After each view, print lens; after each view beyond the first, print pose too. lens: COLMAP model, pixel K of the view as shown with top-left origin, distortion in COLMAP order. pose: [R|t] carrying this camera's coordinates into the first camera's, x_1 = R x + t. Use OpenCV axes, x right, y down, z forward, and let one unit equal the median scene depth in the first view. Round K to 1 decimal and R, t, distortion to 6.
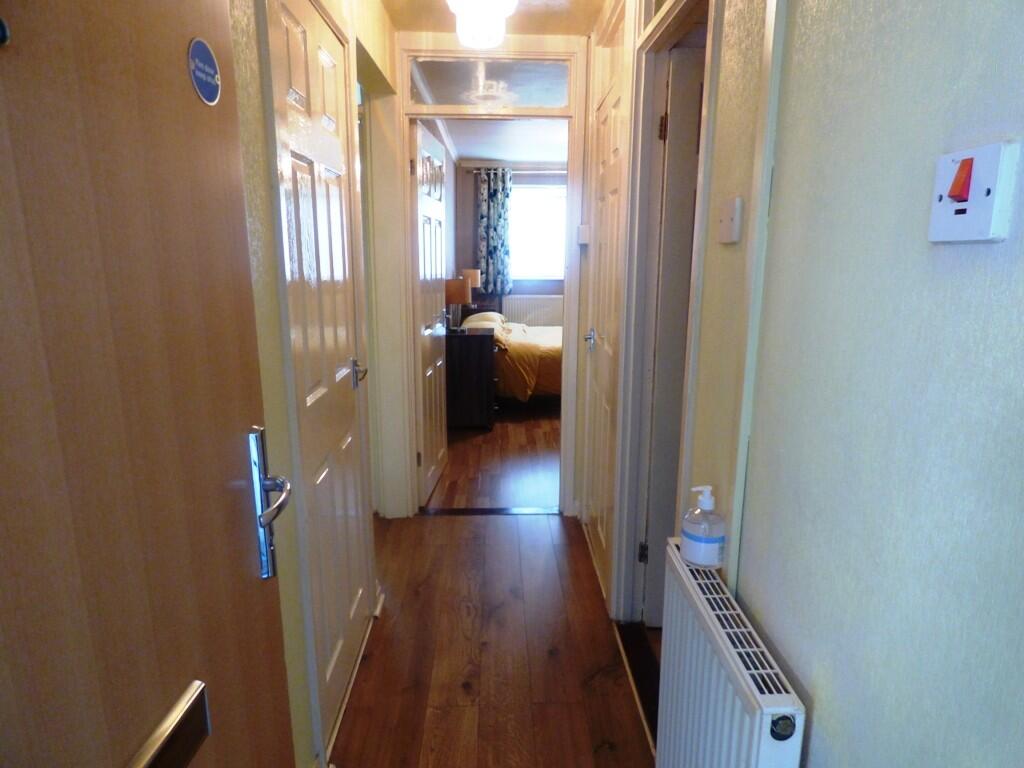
lens RADIAL K [[629.1, 0, 510.8], [0, 629.1, 382.2], [0, 0, 1]] dist [-0.008850, 0.007986]
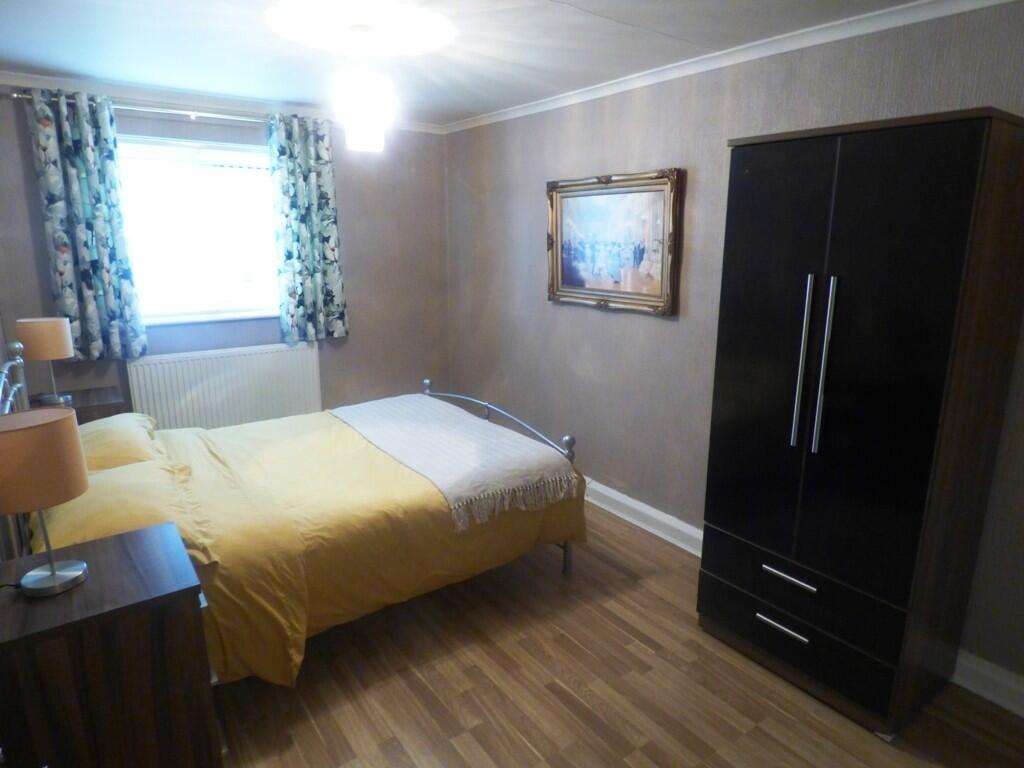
lens RADIAL K [[629.1, 0, 516.4], [0, 629.1, 383.4], [0, 0, 1]] dist [-0.008850, 0.007986]
pose [[0.824753, -0.133167, 0.549590, -0.035462], [0.122974, 0.990854, 0.055543, -0.112465], [-0.551960, 0.021776, 0.833586, 0.431552]]
